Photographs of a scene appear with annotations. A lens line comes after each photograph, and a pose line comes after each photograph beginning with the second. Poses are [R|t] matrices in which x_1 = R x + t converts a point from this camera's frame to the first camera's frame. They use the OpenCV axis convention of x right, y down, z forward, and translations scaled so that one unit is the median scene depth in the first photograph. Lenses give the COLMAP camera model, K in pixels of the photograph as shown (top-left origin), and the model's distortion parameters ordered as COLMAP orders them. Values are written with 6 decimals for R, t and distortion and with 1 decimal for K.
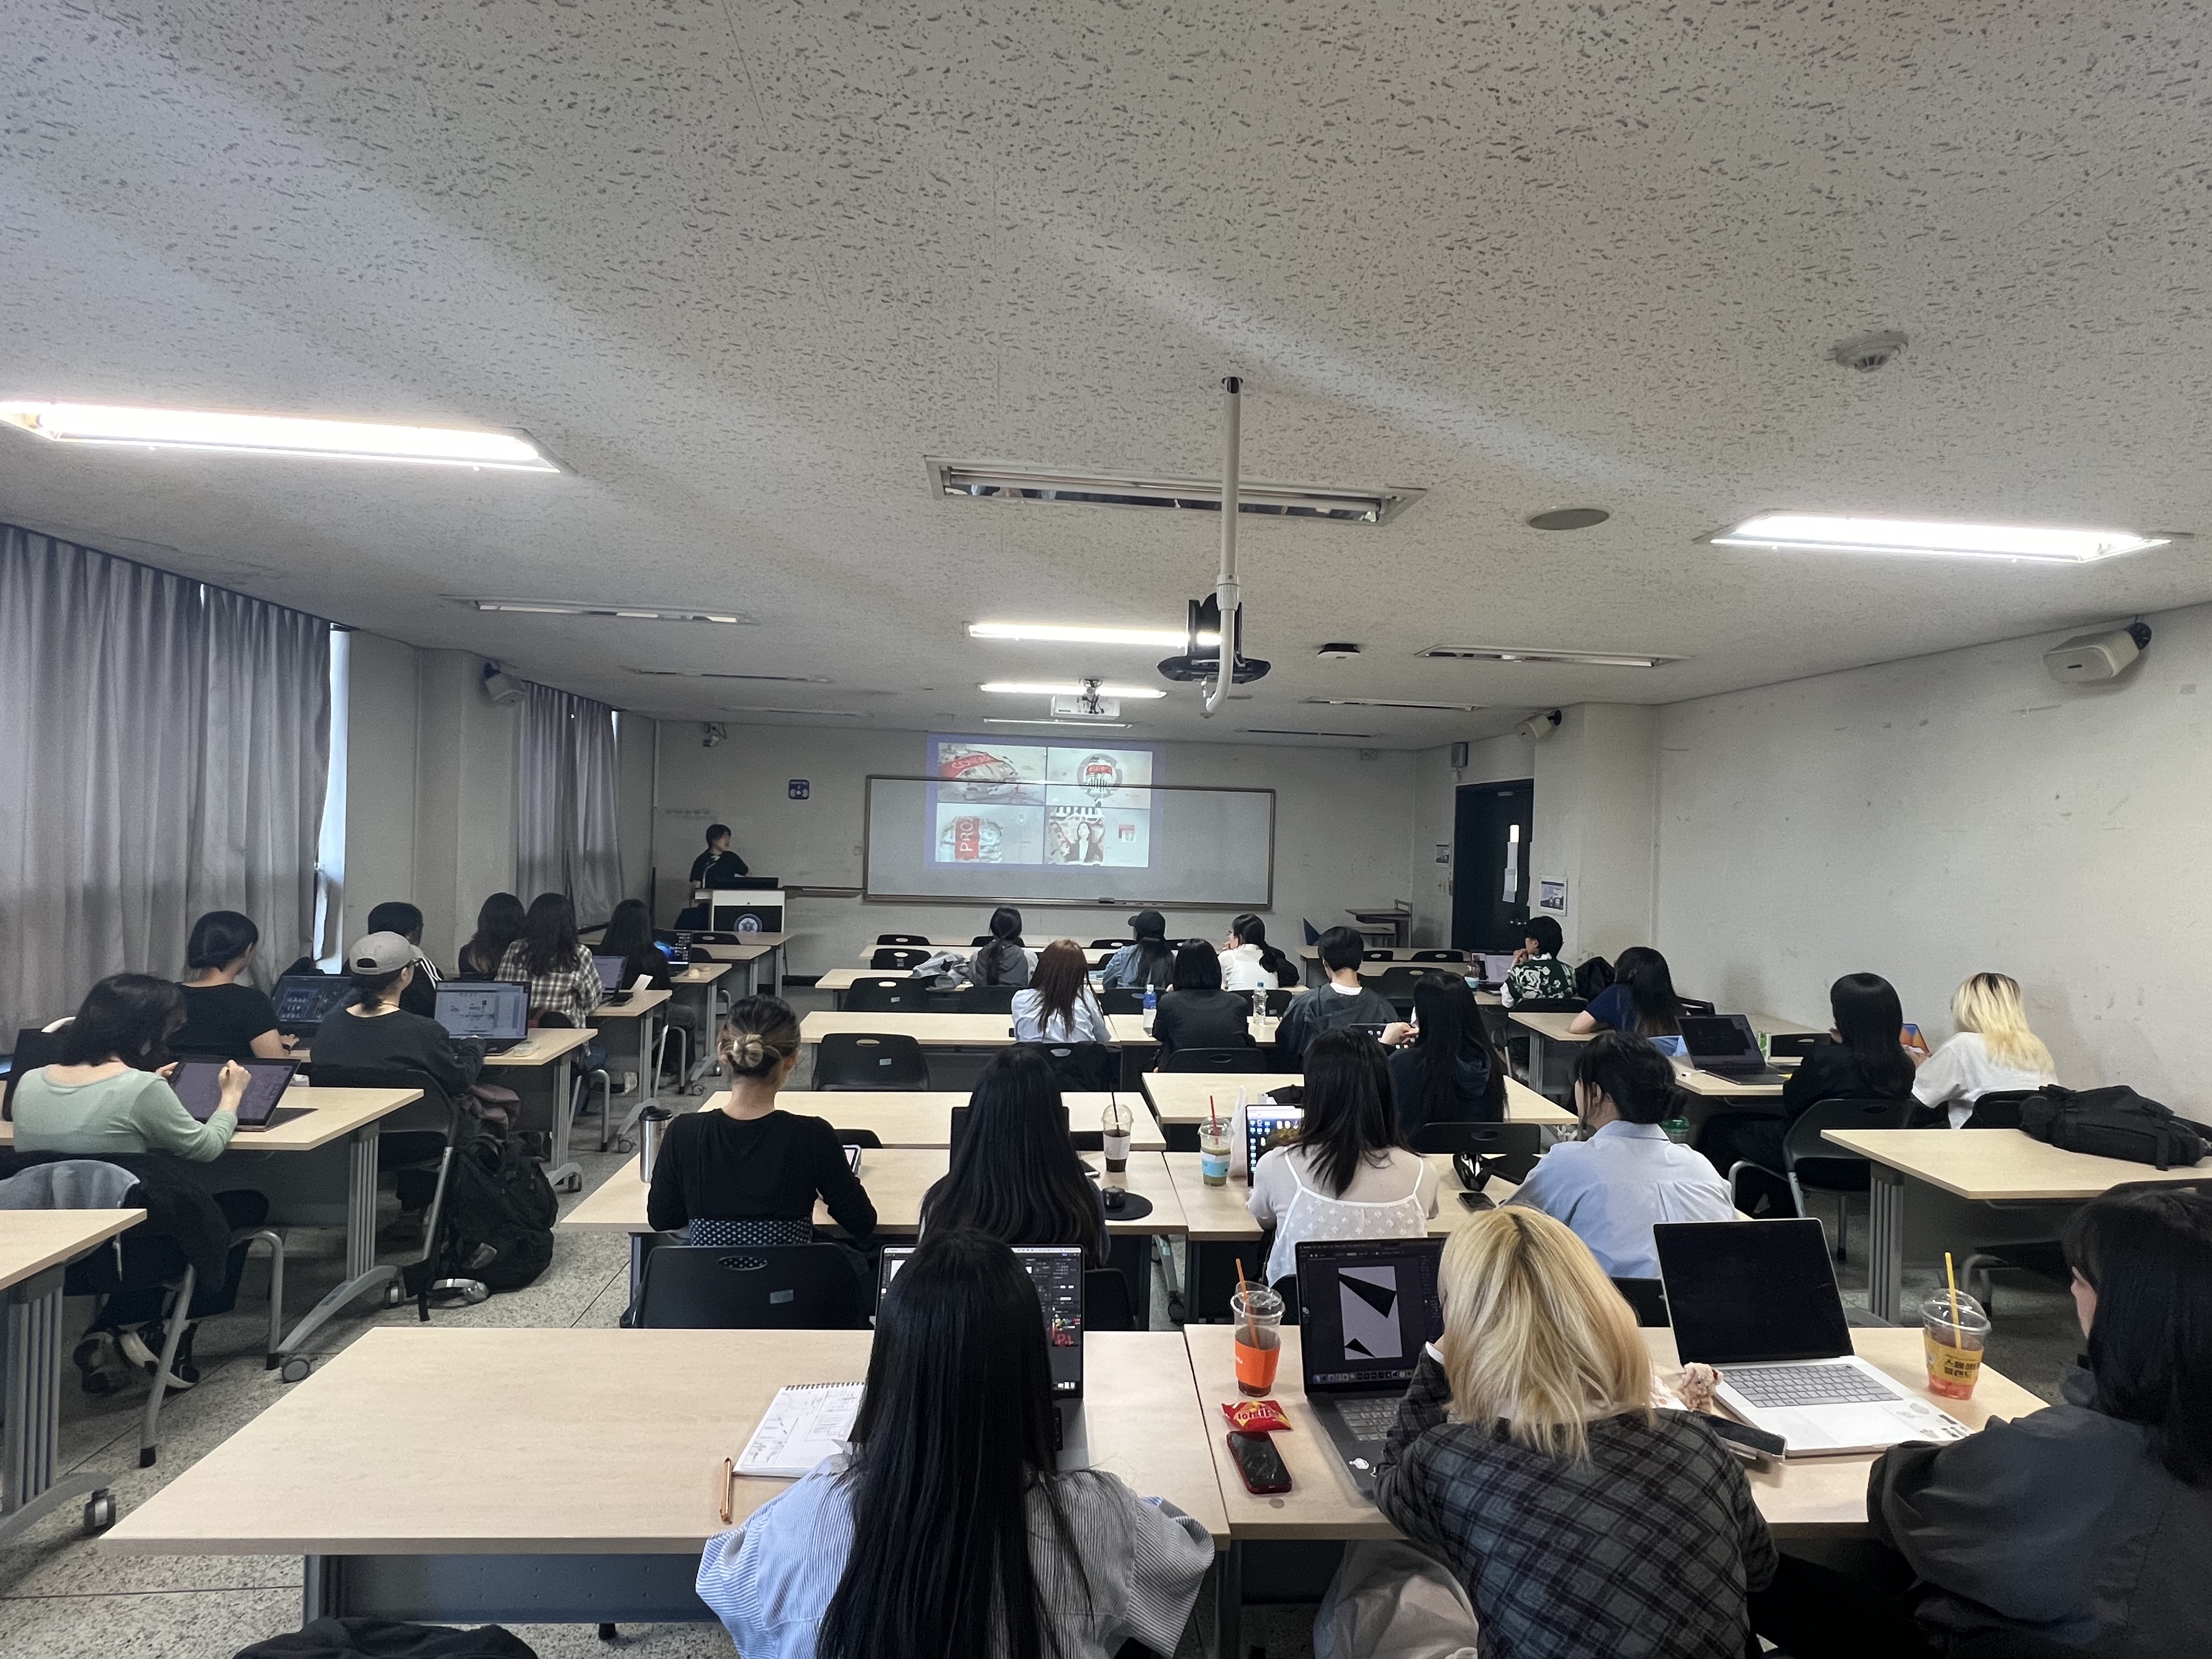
lens RADIAL K [[1042.6, 0, 1106.0], [0, 1042.6, 829.5], [0, 0, 1]] dist [0.012633, 0.000119]
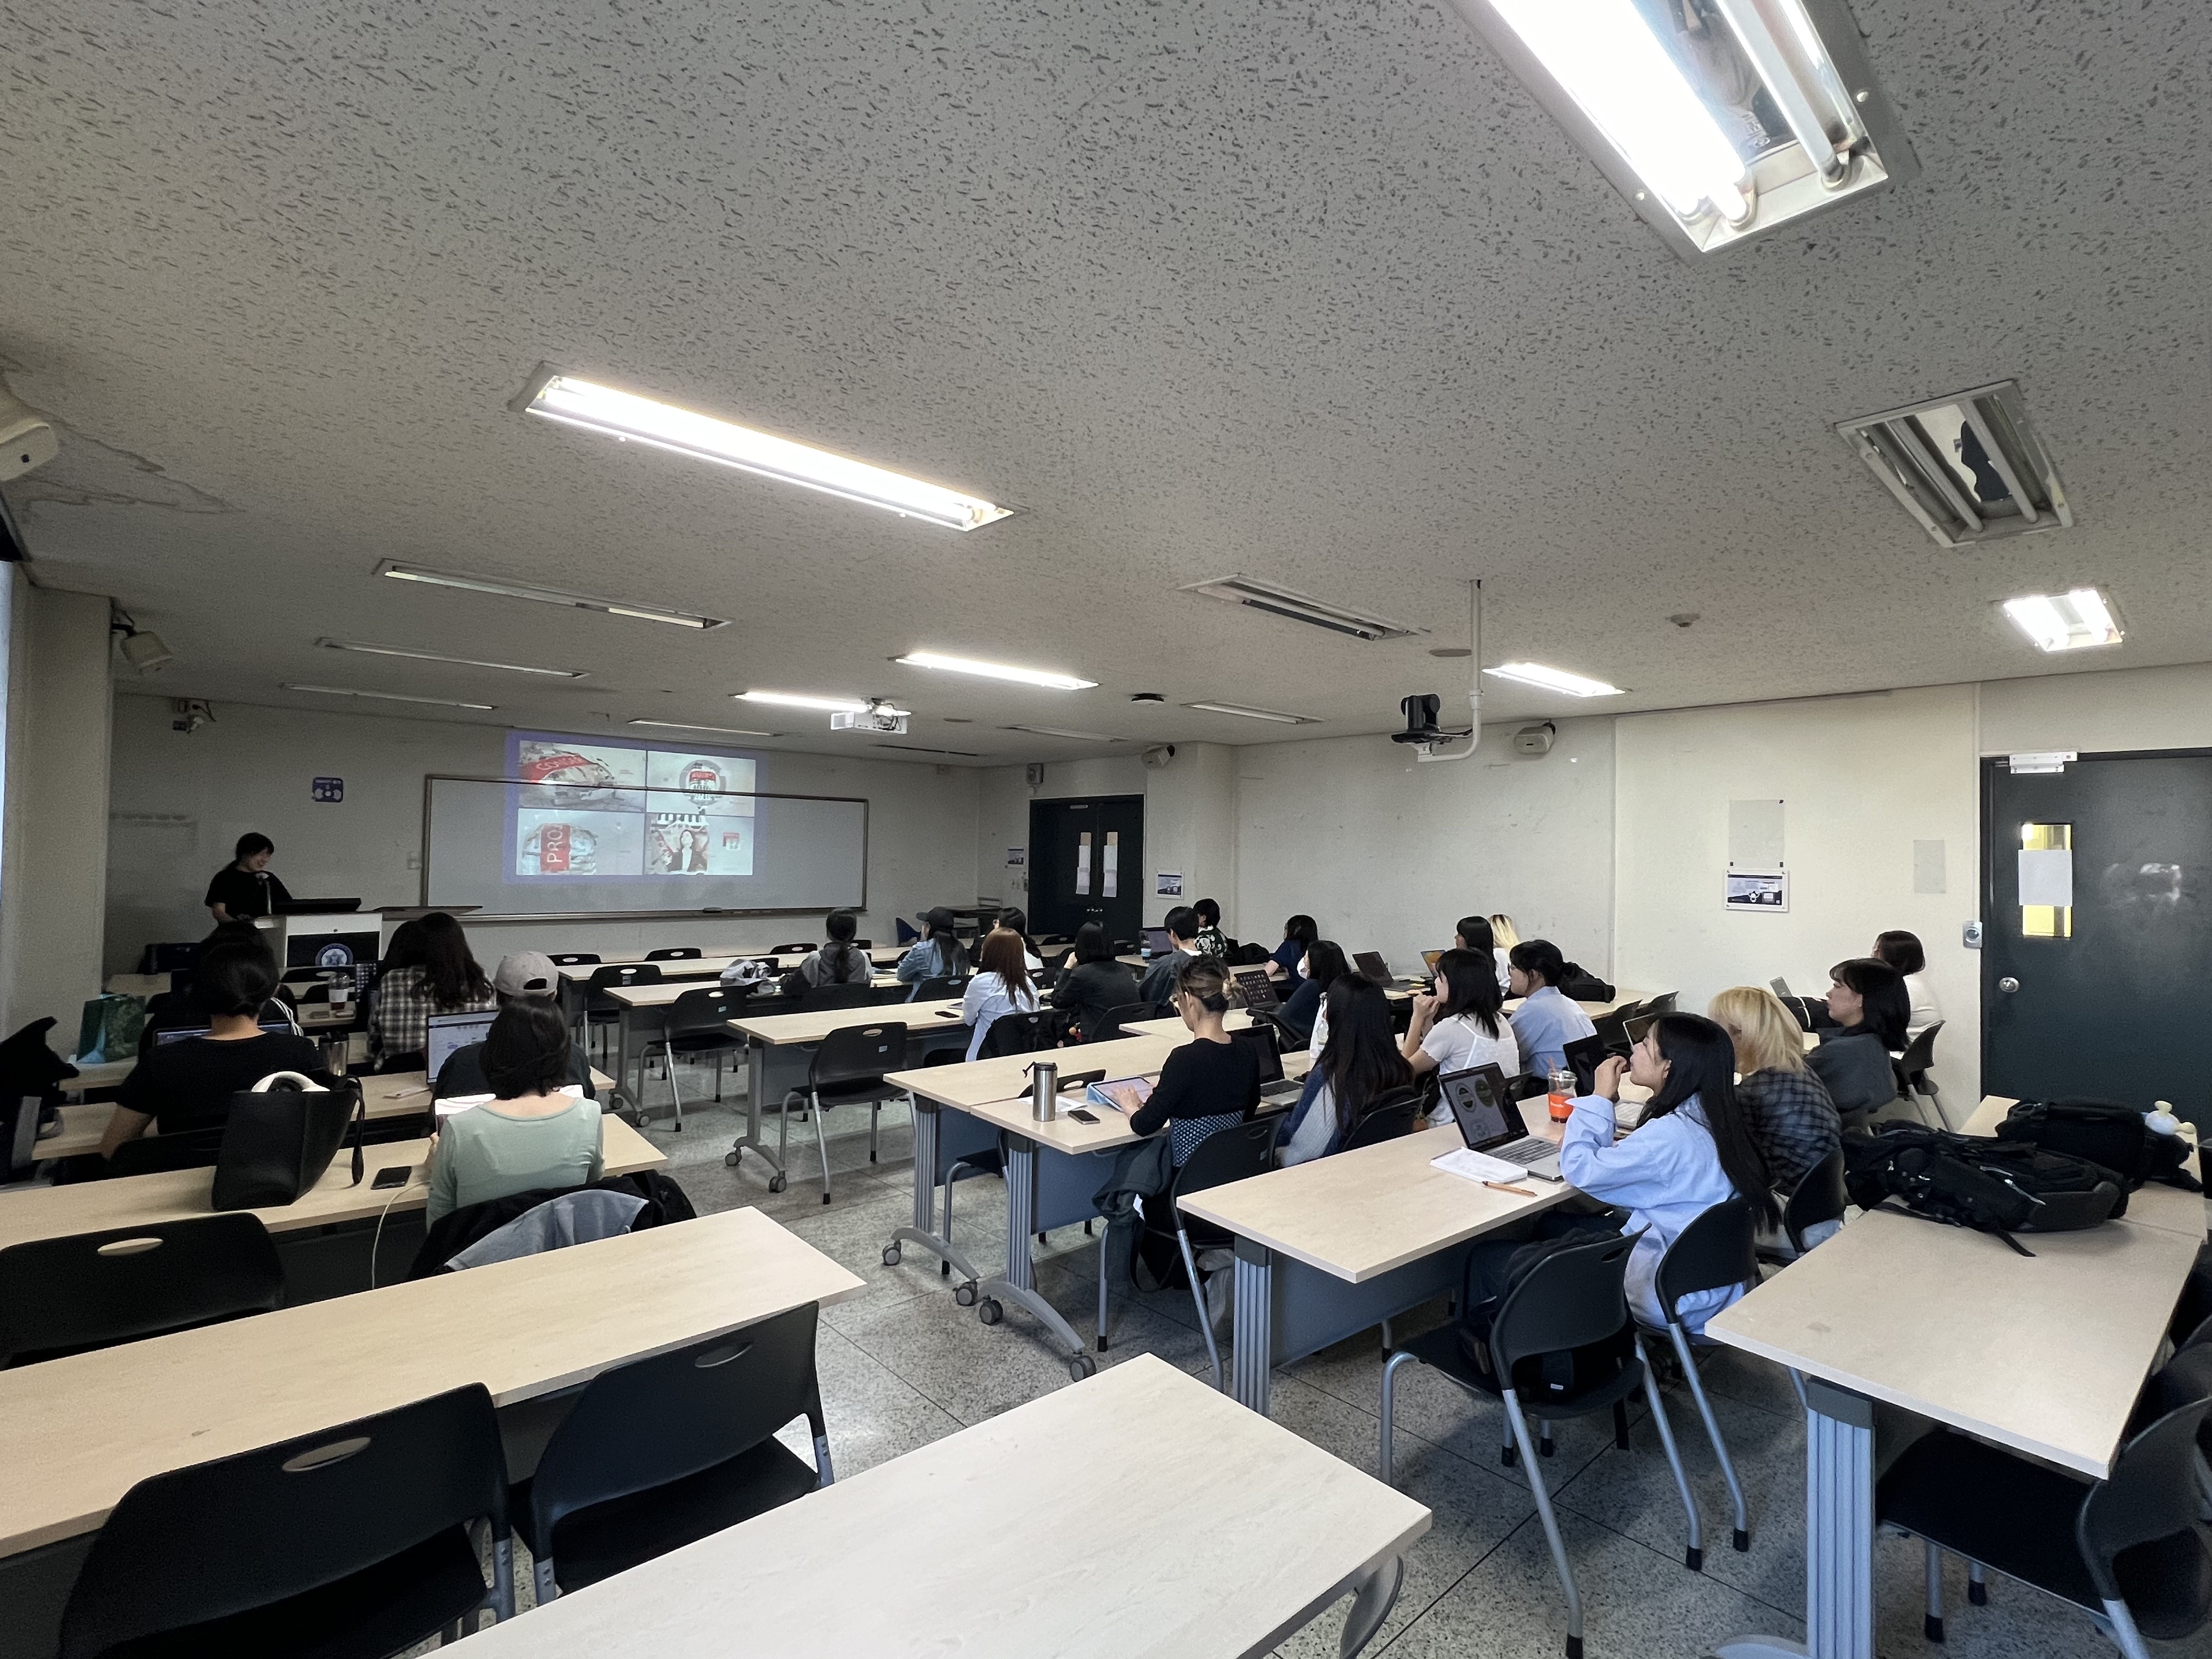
lens RADIAL K [[1042.6, 0, 1106.0], [0, 1042.6, 829.5], [0, 0, 1]] dist [0.012633, 0.000119]
pose [[0.798943, -0.000584, 0.601406, -0.297191], [0.005038, 0.999971, -0.005721, -0.000099], [-0.601386, 0.007600, 0.798923, -0.006880]]
